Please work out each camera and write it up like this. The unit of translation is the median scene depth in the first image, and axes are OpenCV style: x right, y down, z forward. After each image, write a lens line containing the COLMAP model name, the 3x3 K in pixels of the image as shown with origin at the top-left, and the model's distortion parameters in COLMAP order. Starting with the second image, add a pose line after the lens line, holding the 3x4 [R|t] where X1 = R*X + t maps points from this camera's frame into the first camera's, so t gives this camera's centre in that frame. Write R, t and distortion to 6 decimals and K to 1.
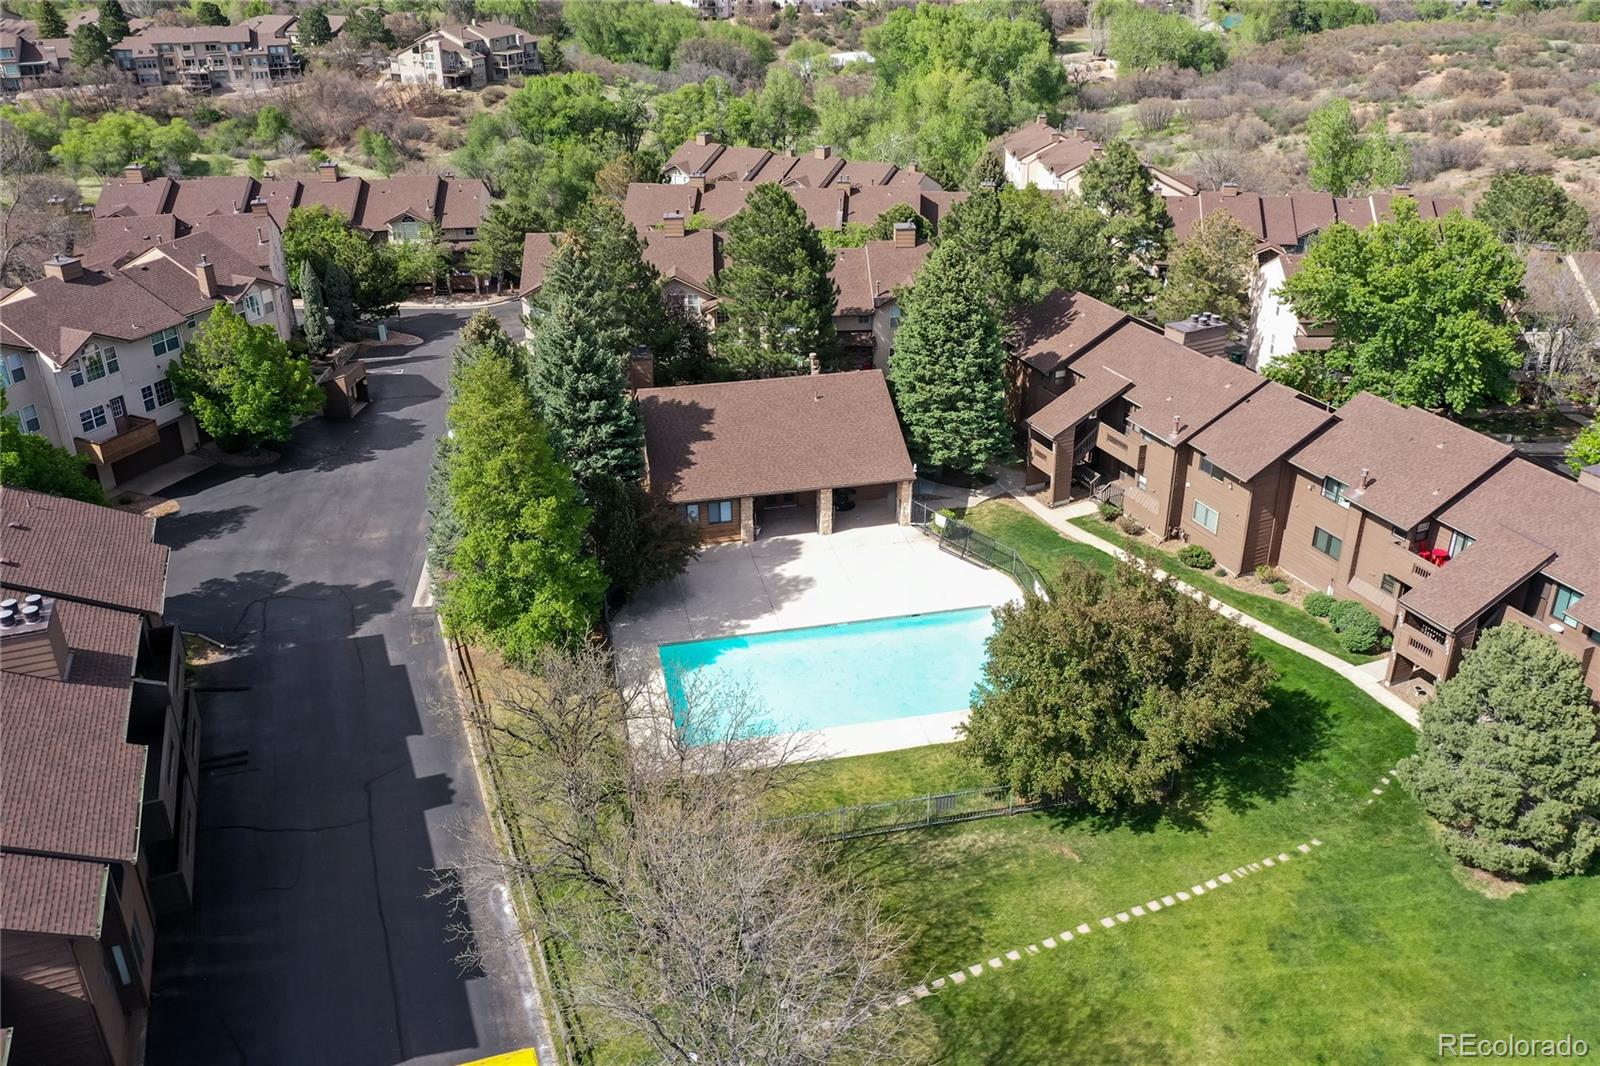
lens RADIAL K [[1309.0, 0, 800.0], [0, 1309.0, 533.0], [0, 0, 1]] dist [-0.001422, 0.009780]
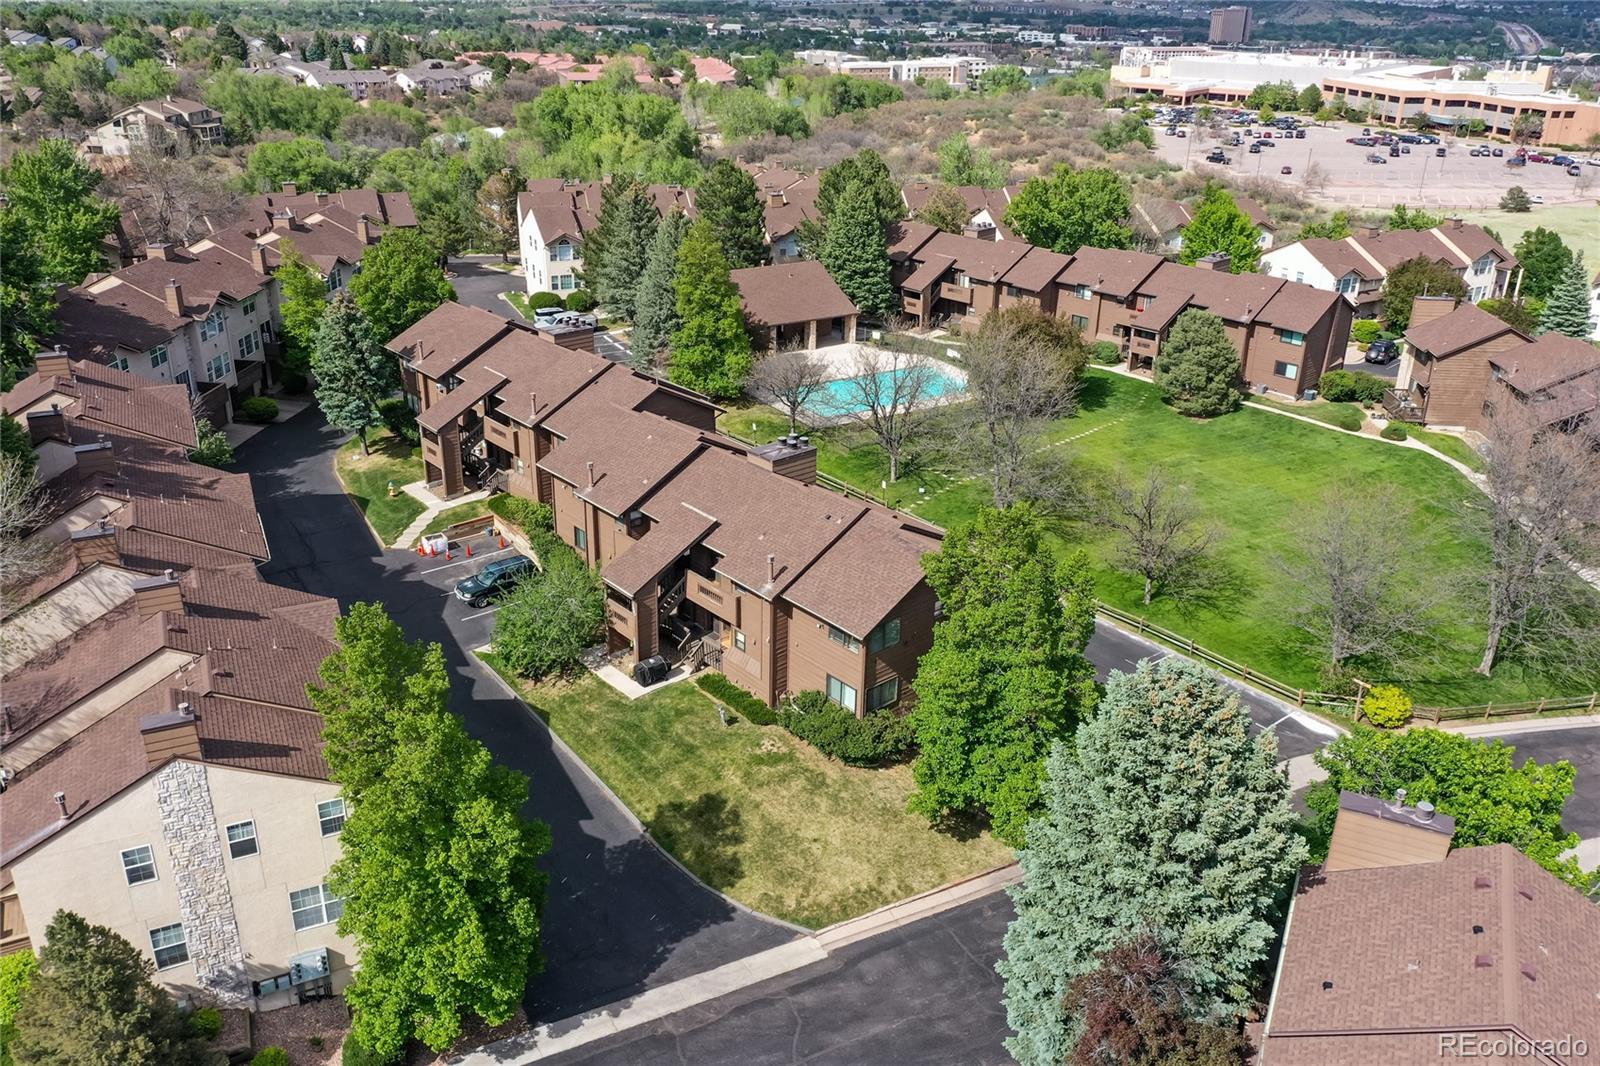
lens RADIAL K [[1309.0, 0, 800.0], [0, 1309.0, 533.0], [0, 0, 1]] dist [-0.001422, 0.009780]
pose [[0.939655, -0.112824, 0.322984, -0.543093], [0.133763, 0.990067, -0.043307, 0.292339], [-0.314890, 0.083897, 0.945413, -0.558226]]
